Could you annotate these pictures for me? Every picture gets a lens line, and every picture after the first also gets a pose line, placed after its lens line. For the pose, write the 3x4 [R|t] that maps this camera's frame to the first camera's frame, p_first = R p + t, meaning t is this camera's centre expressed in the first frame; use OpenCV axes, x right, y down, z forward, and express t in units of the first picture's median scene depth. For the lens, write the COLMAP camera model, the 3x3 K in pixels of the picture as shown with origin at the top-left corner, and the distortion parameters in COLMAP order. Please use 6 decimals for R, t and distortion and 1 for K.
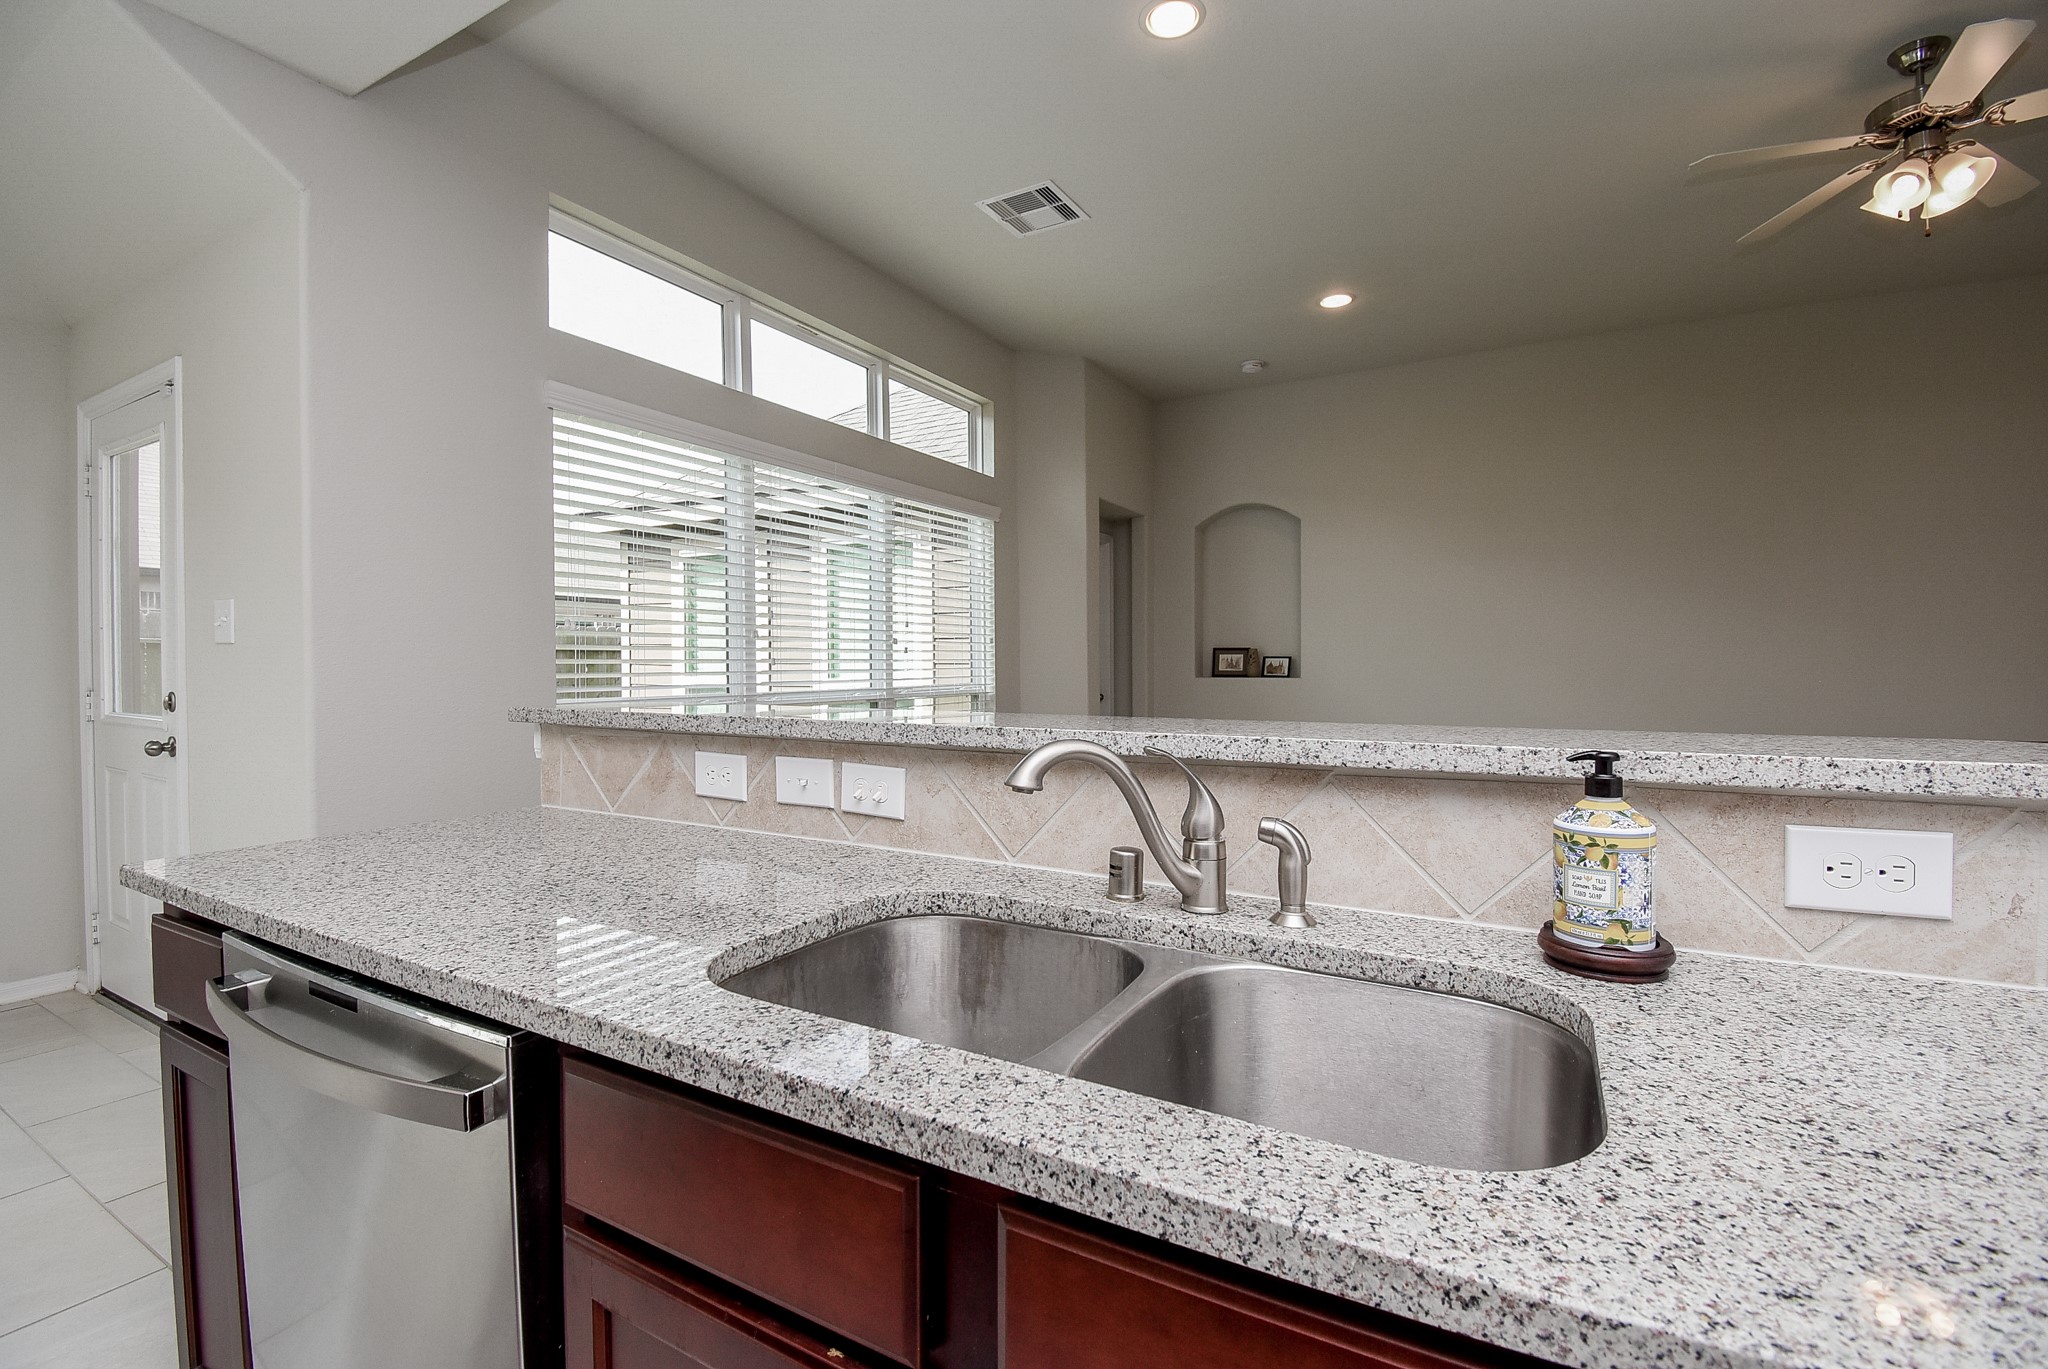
lens RADIAL K [[917.4, 0, 1031.1], [0, 917.4, 667.9], [0, 0, 1]] dist [0.015160, -0.022906]
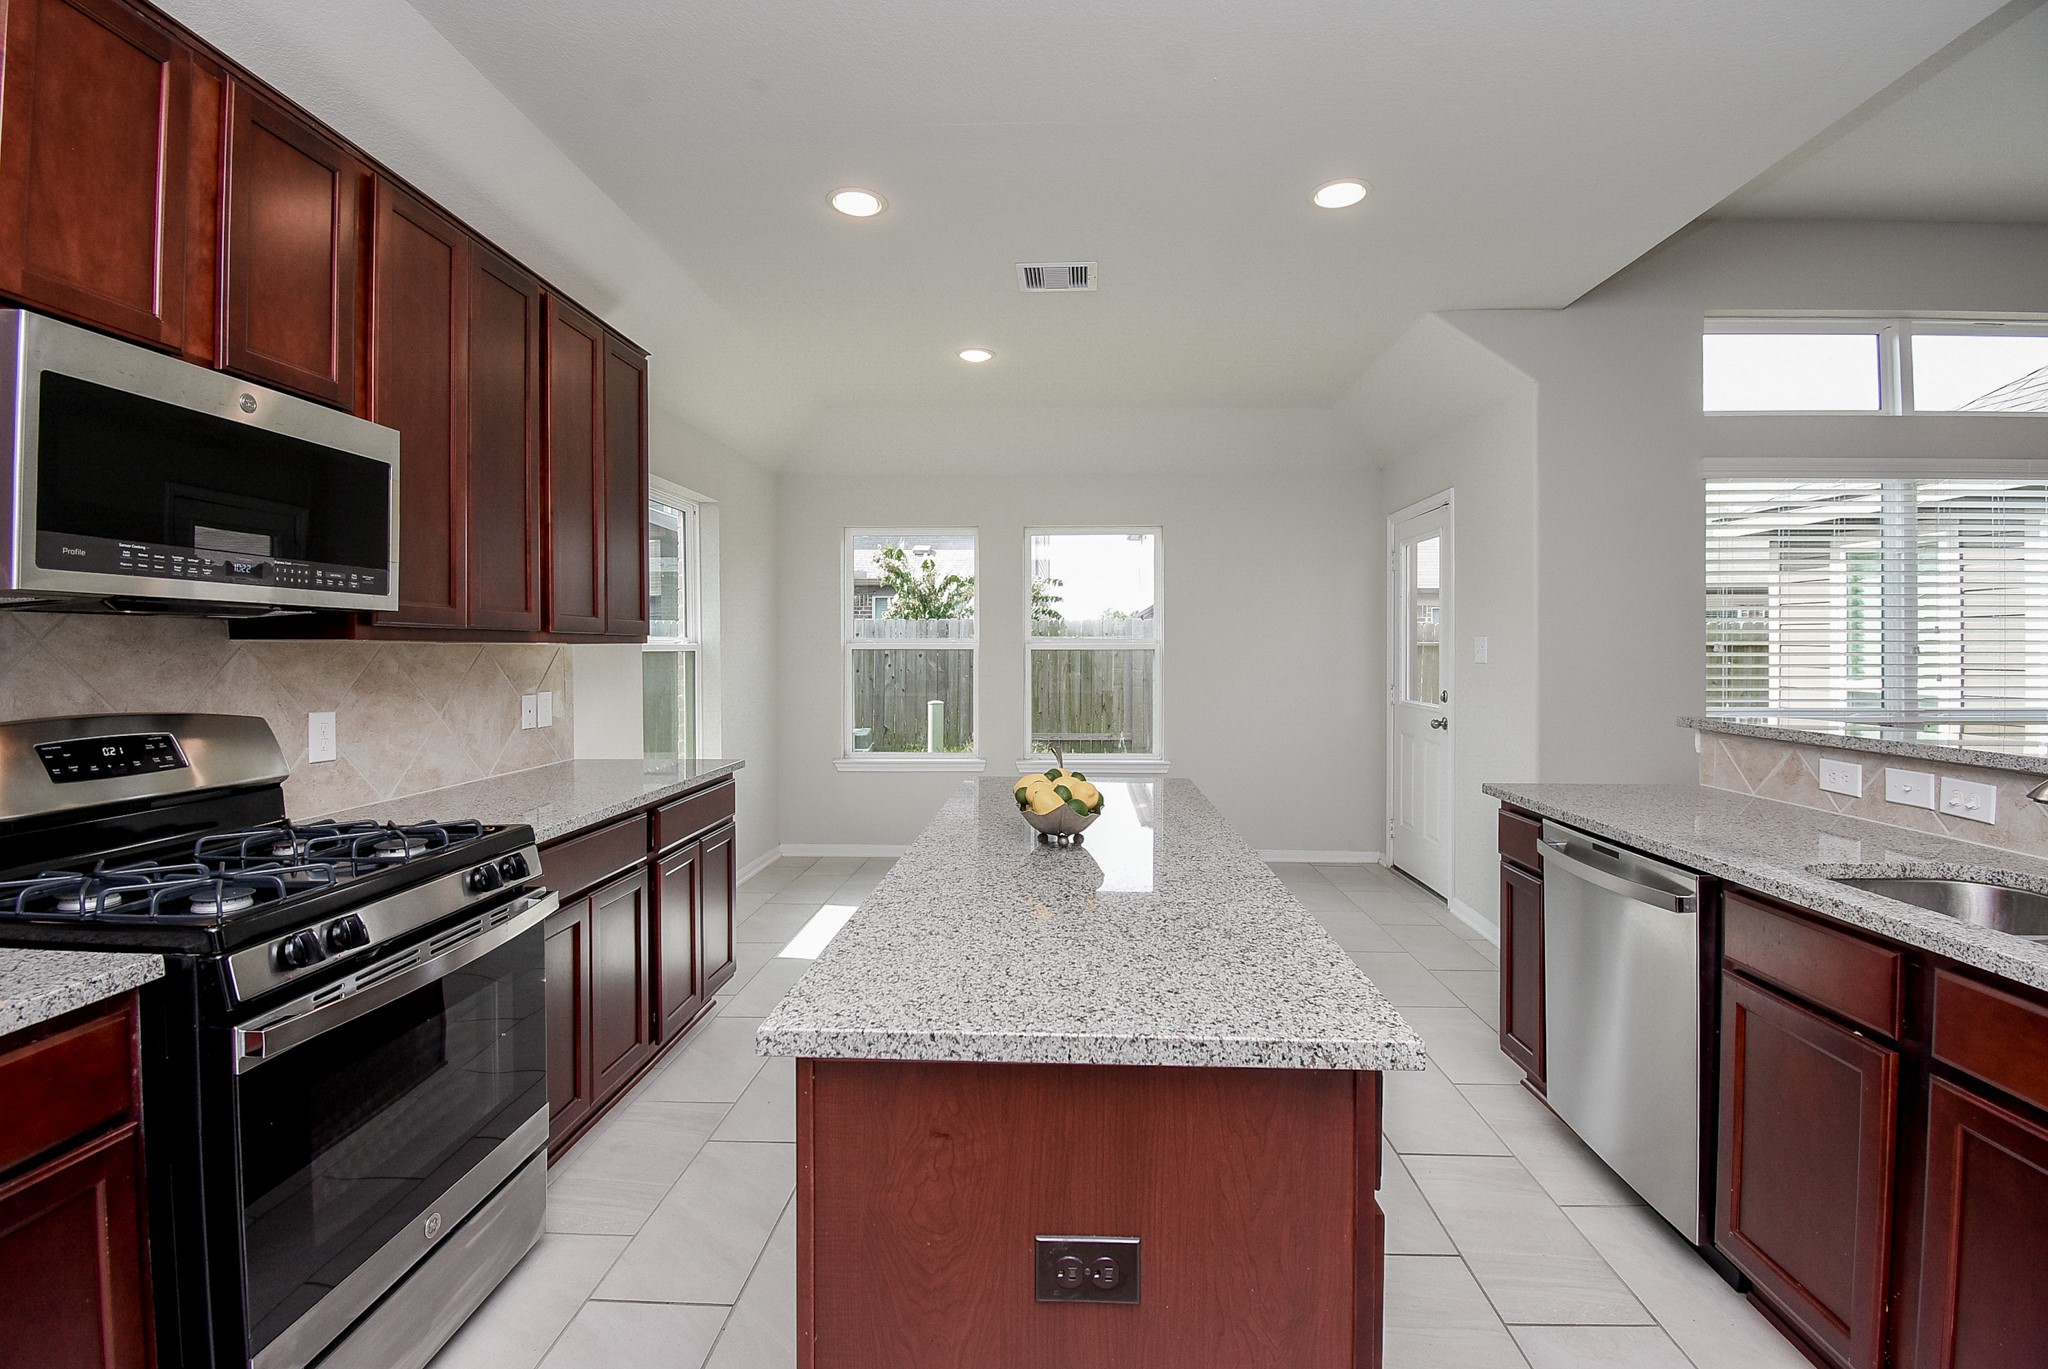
lens RADIAL K [[917.4, 0, 1031.1], [0, 917.4, 667.9], [0, 0, 1]] dist [0.015160, -0.022906]
pose [[0.454938, 0.016053, -0.890378, 0.335994], [-0.003367, 0.999861, 0.016307, -0.067217], [0.890517, -0.004421, 0.454929, -0.724842]]
